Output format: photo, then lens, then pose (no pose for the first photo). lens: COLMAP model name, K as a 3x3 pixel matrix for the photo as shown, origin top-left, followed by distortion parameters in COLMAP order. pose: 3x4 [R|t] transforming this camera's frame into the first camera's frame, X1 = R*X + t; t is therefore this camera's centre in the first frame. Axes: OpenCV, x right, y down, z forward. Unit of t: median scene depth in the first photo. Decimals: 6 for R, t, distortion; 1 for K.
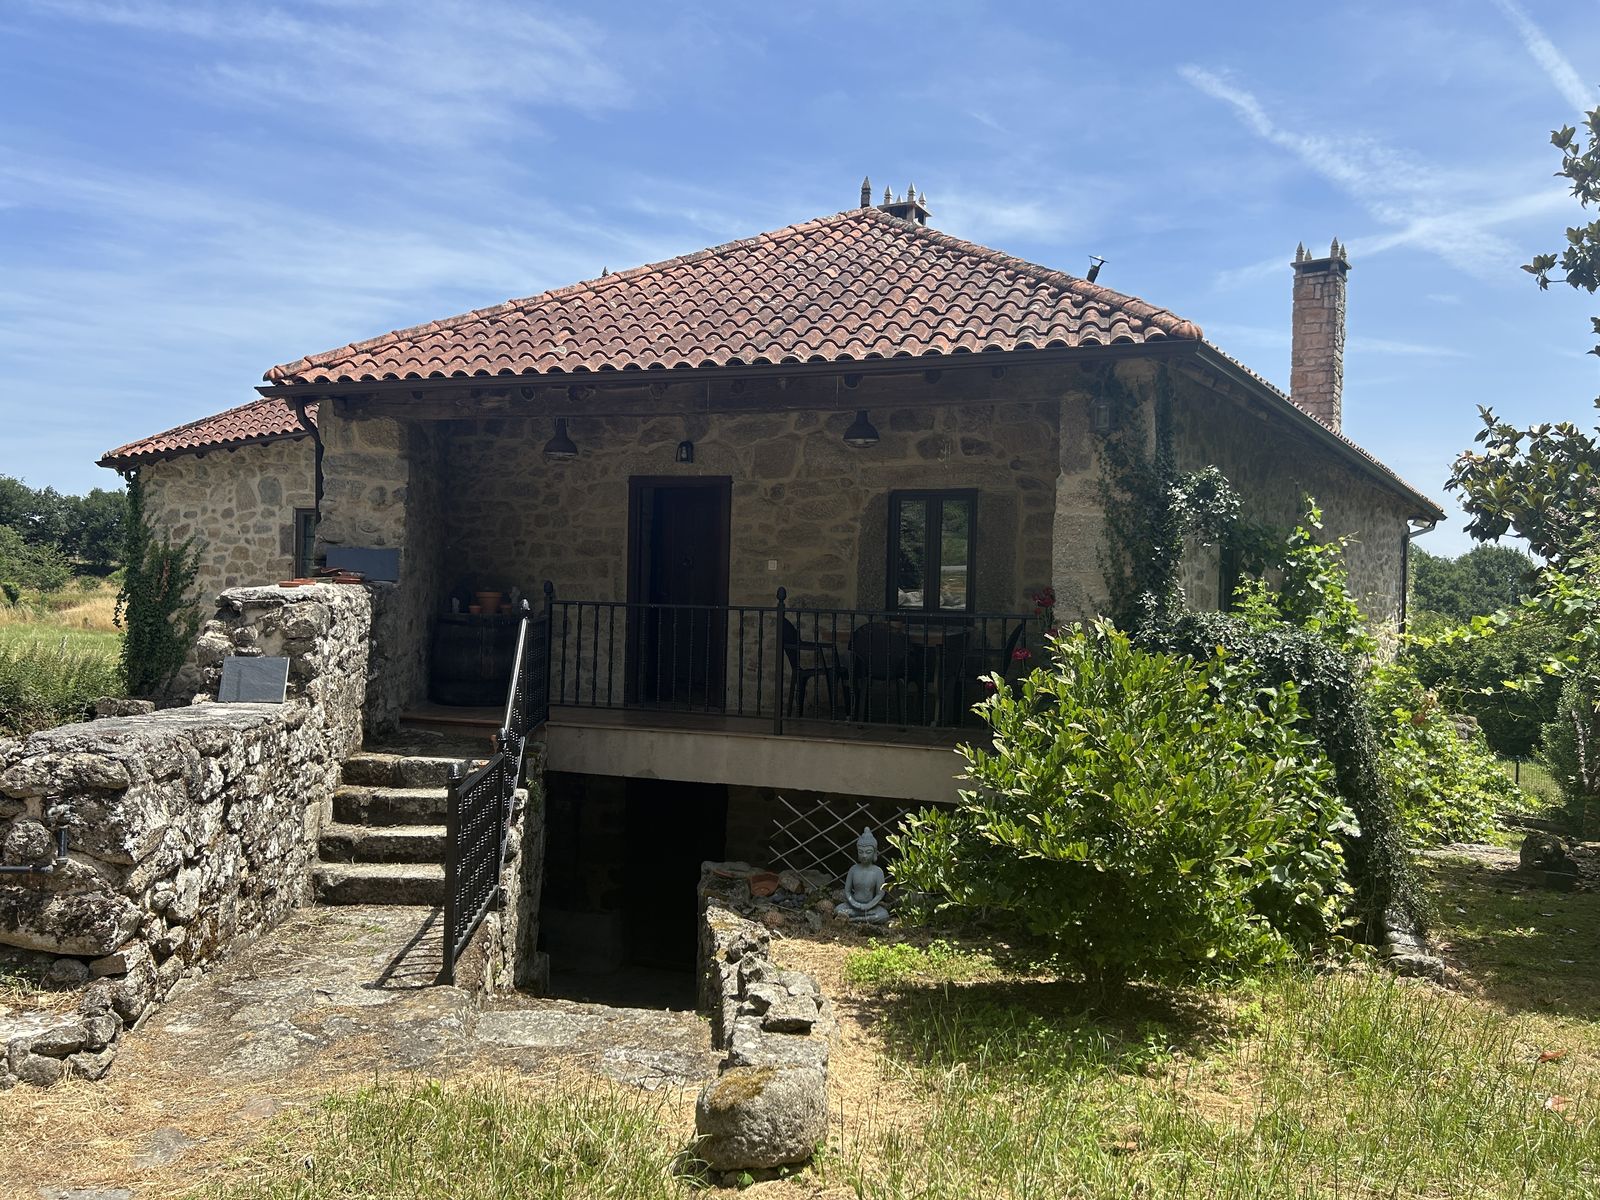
lens RADIAL K [[1192.3, 0, 798.4], [0, 1192.3, 591.1], [0, 0, 1]] dist [0.006241, -0.002821]
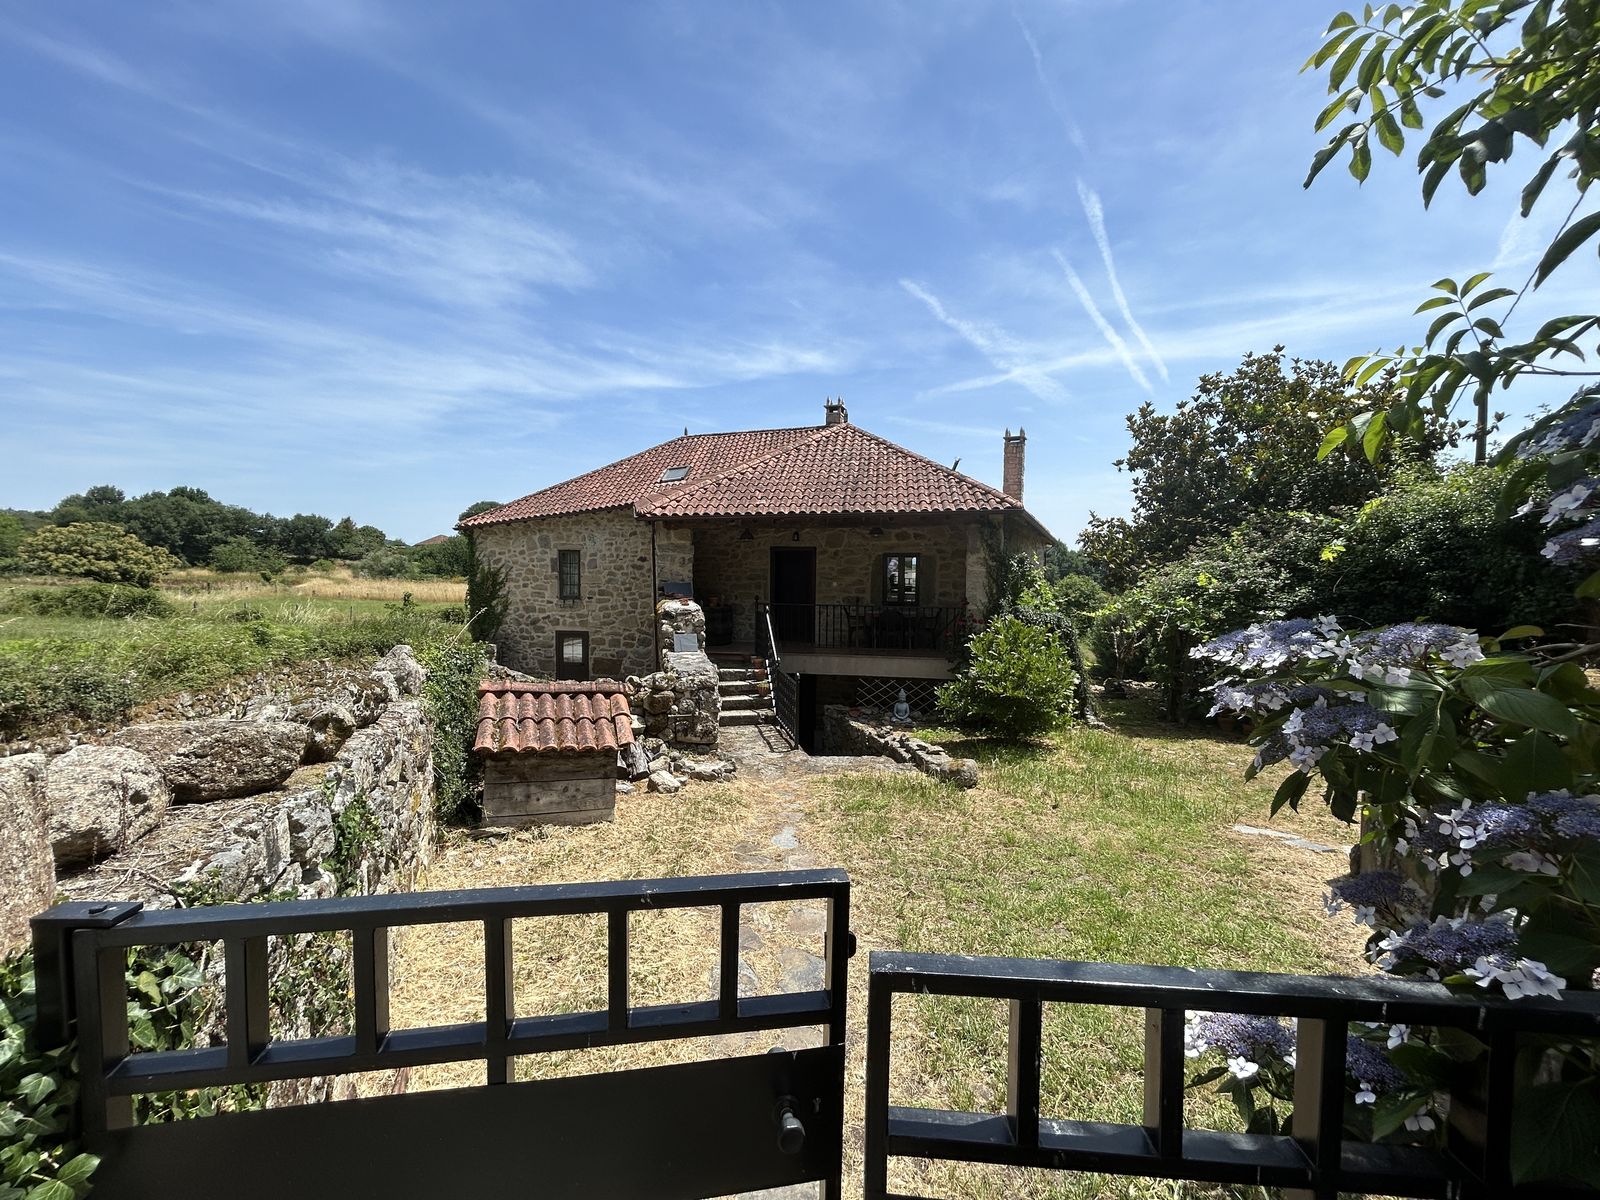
lens RADIAL K [[641.3, 0, 798.4], [0, 641.3, 617.7], [0, 0, 1]] dist [-0.015868, 0.000616]
pose [[0.987416, -0.028833, 0.155495, -0.178609], [0.015326, 0.996058, 0.087371, -0.041222], [-0.157401, -0.083888, 0.983965, -0.167498]]
